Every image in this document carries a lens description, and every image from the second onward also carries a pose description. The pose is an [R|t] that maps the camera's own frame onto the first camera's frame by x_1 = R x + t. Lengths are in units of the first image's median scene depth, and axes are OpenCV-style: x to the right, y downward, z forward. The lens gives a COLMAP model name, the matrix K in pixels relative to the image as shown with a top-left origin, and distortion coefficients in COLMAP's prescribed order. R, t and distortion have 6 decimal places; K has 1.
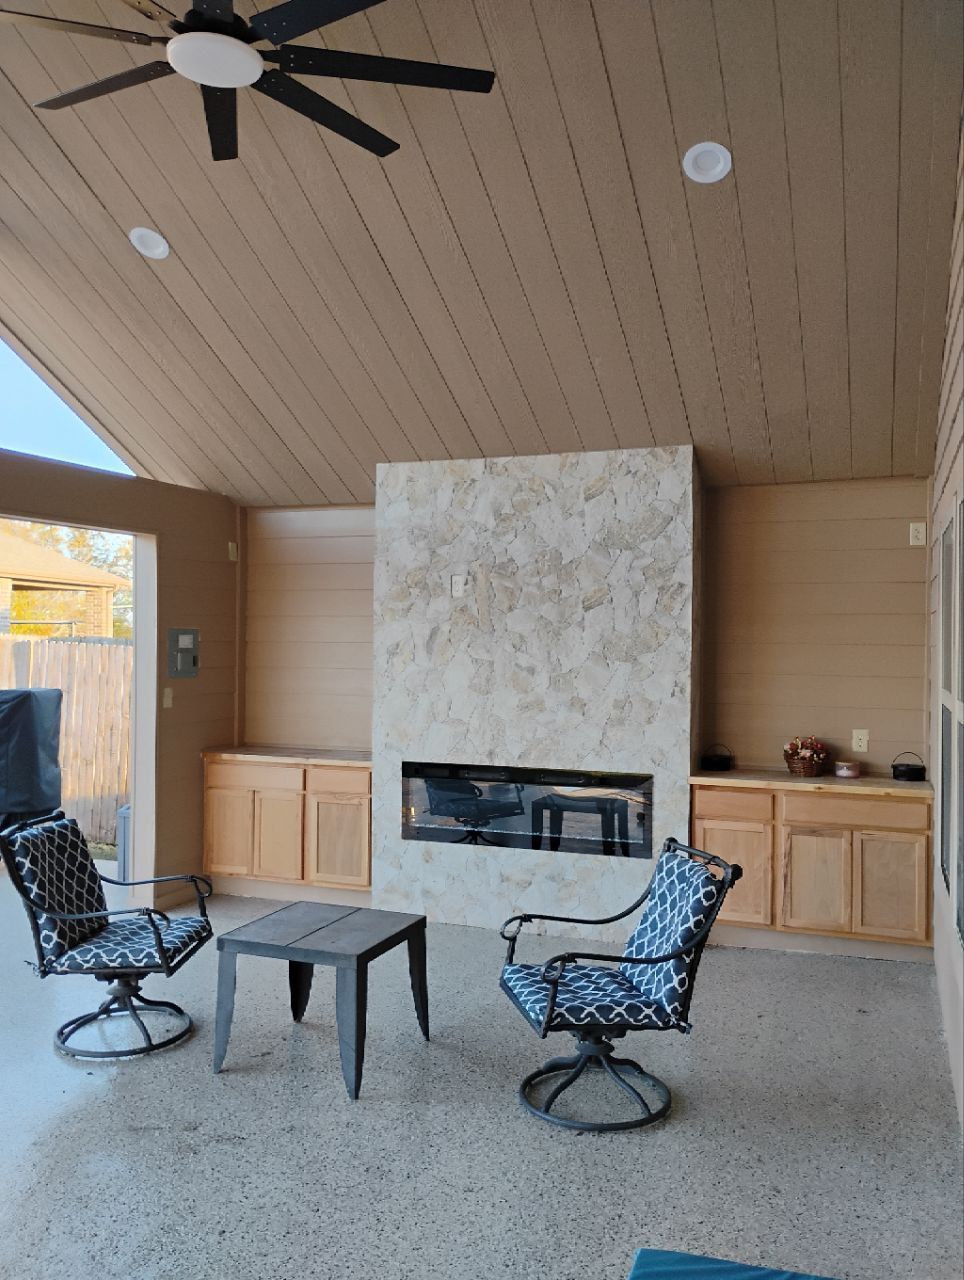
lens RADIAL K [[1062.2, 0, 478.9], [0, 1062.2, 642.2], [0, 0, 1]] dist [0.052886, -0.067214]
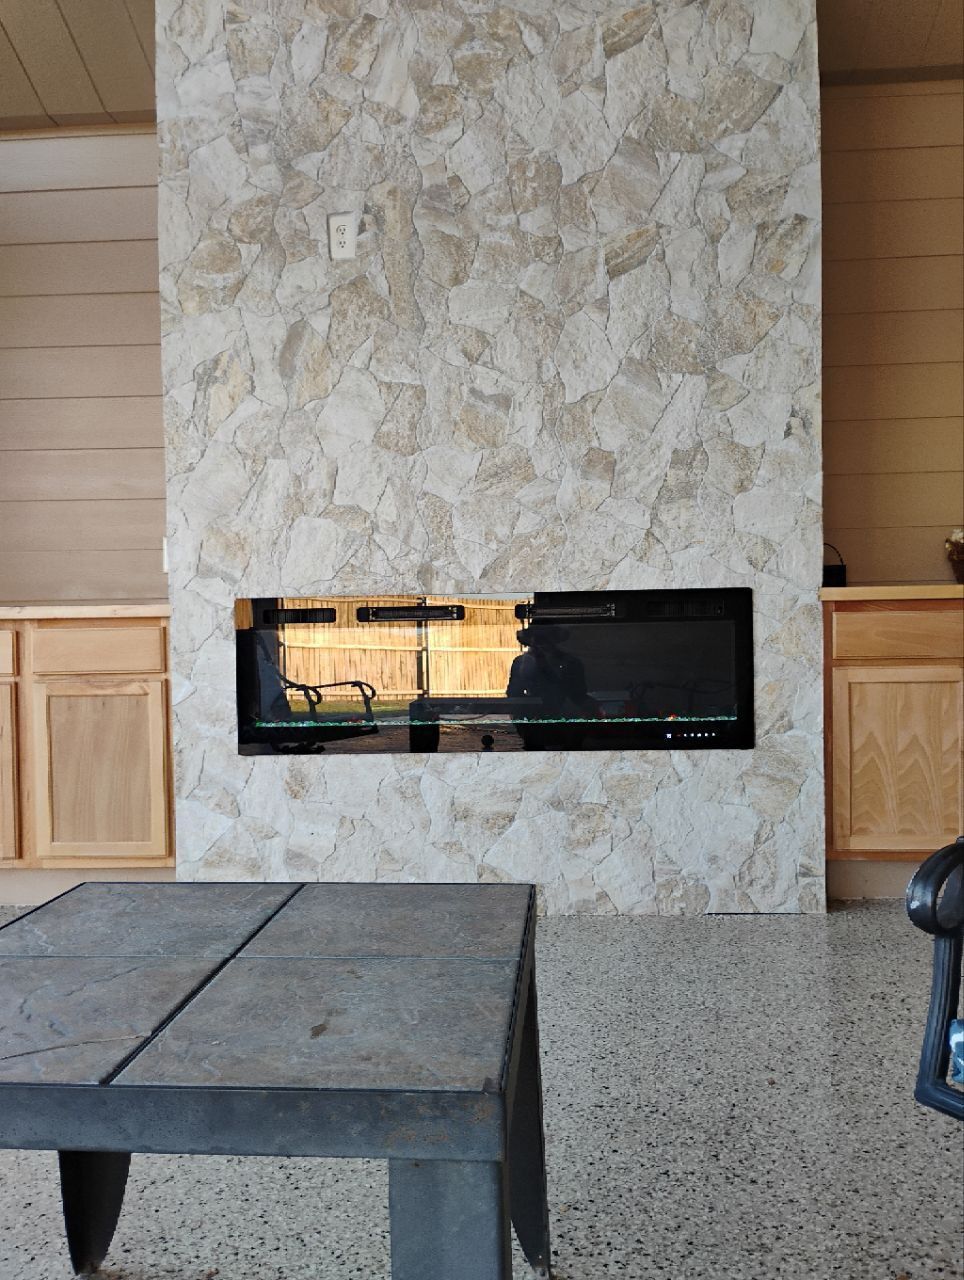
lens RADIAL K [[1062.2, 0, 487.6], [0, 1062.2, 643.5], [0, 0, 1]] dist [0.052886, -0.067214]
pose [[0.955899, -0.032867, 0.291849, -0.109368], [0.027223, 0.999356, 0.023378, 0.129461], [-0.292430, -0.014402, 0.956179, 0.512219]]
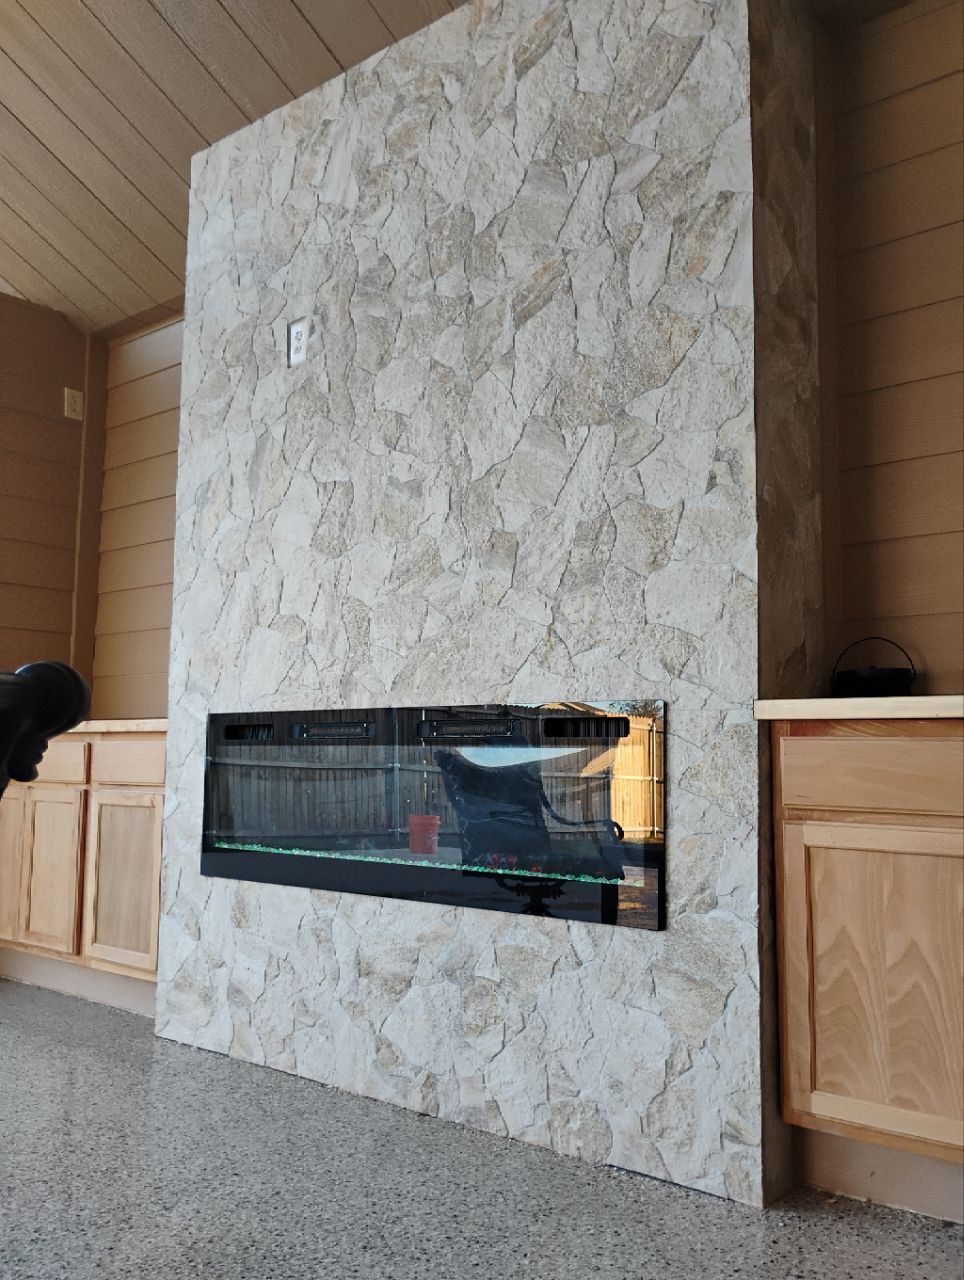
lens RADIAL K [[1062.2, 0, 481.3], [0, 1062.2, 642.2], [0, 0, 1]] dist [0.052886, -0.067214]
pose [[0.950809, -0.032706, -0.308045, 0.207741], [-0.000913, 0.994111, -0.108364, 0.137732], [0.309775, 0.103314, 0.945180, 0.594469]]
